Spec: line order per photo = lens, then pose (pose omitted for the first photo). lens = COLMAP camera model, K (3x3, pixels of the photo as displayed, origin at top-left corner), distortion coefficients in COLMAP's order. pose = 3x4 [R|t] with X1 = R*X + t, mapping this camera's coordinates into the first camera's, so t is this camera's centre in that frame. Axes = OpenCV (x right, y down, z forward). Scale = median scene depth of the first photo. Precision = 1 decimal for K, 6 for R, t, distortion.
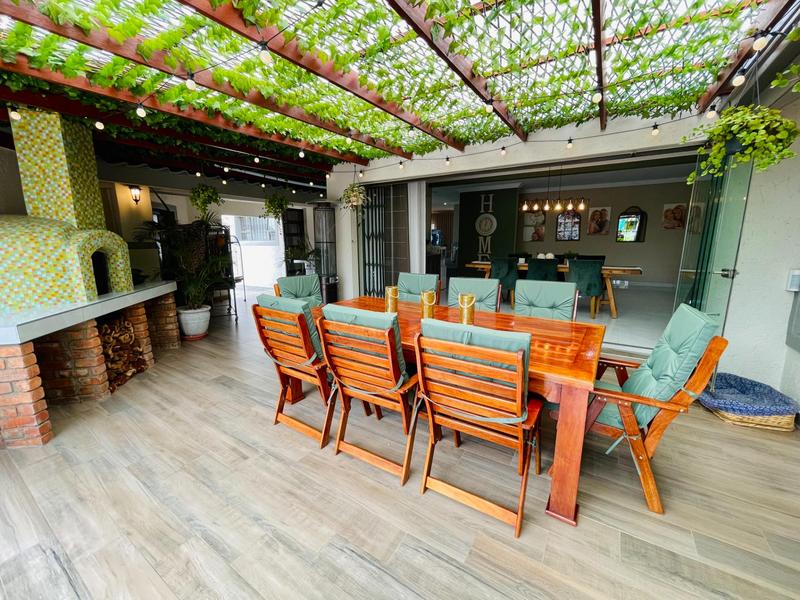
lens RADIAL K [[324.3, 0, 397.2], [0, 324.3, 300.2], [0, 0, 1]] dist [-0.000087, 0.000012]
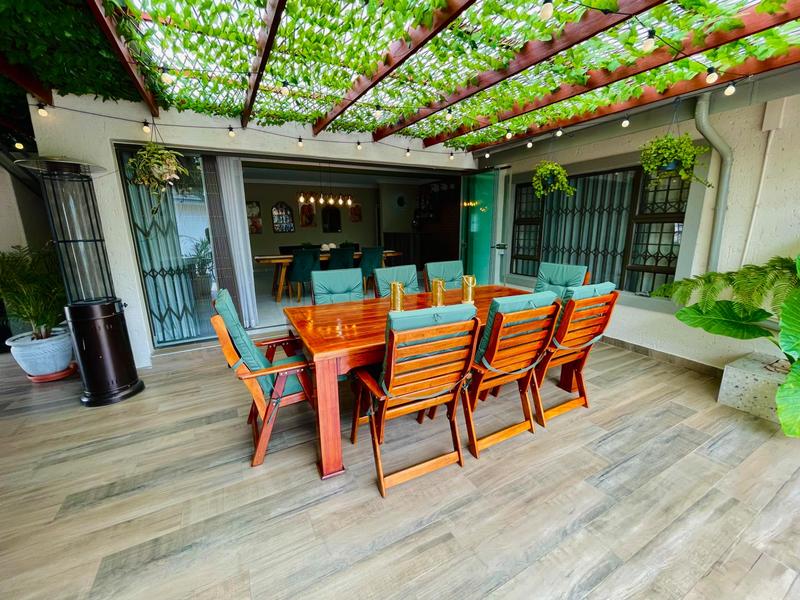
lens RADIAL K [[324.3, 0, 397.2], [0, 324.3, 300.2], [0, 0, 1]] dist [-0.000087, 0.000012]
pose [[0.492528, -0.196812, 0.847751, -0.699305], [0.178978, 0.976179, 0.122644, -0.090706], [-0.851694, 0.091323, 0.516020, 0.460872]]
